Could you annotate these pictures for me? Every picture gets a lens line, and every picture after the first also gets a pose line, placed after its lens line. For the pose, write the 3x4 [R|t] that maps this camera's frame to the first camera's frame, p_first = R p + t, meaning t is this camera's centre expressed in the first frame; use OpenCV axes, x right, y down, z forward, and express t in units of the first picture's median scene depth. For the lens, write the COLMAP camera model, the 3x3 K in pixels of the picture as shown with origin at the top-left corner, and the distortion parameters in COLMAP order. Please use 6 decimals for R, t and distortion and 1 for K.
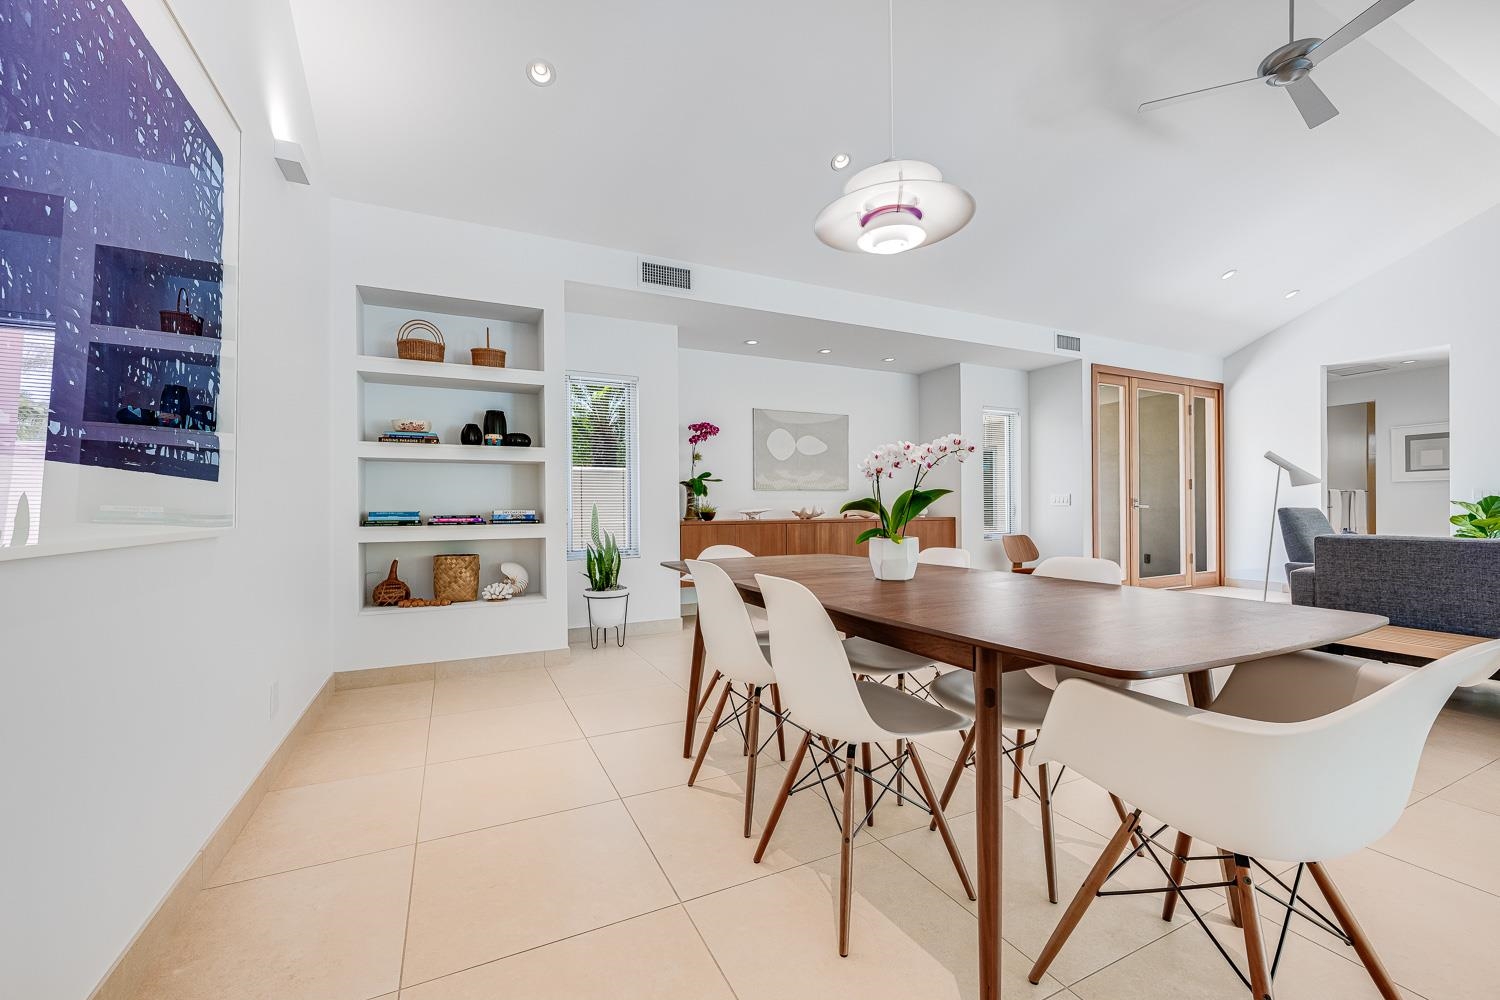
lens RADIAL K [[603.7, 0, 750.0], [0, 603.7, 501.4], [0, 0, 1]] dist [0.002432, 0.000433]
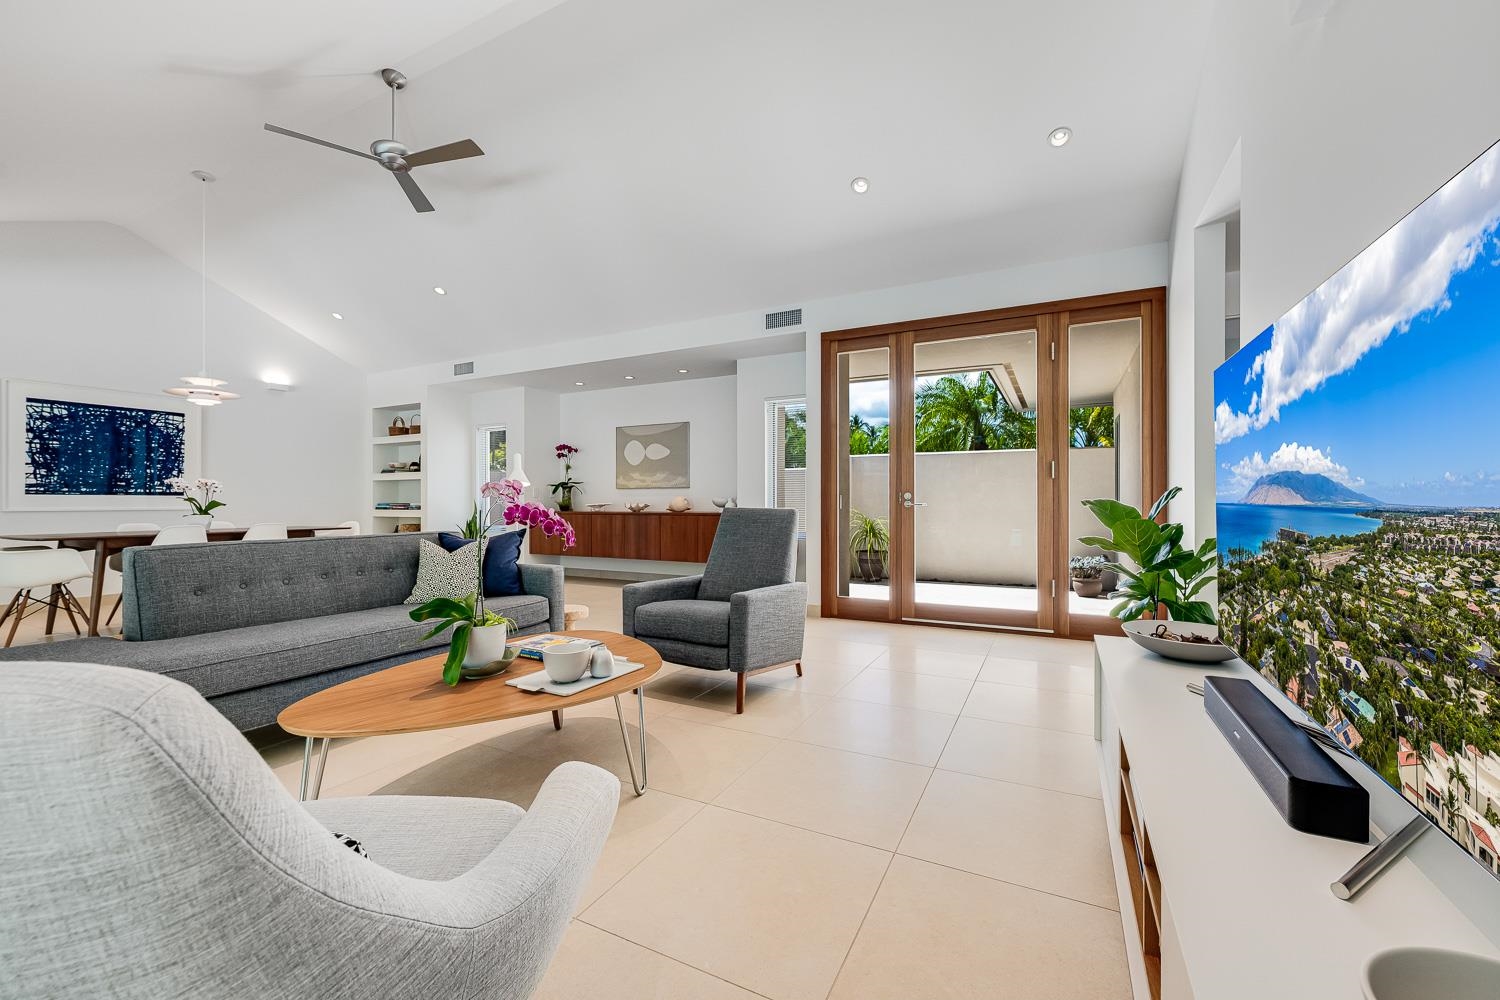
lens RADIAL K [[603.7, 0, 748.3], [0, 603.7, 500.0], [0, 0, 1]] dist [0.002432, 0.000433]
pose [[0.594176, 0.004546, -0.804322, 1.230985], [0.004900, 0.999945, 0.009271, -0.005370], [0.804320, -0.009450, 0.594121, 0.437896]]
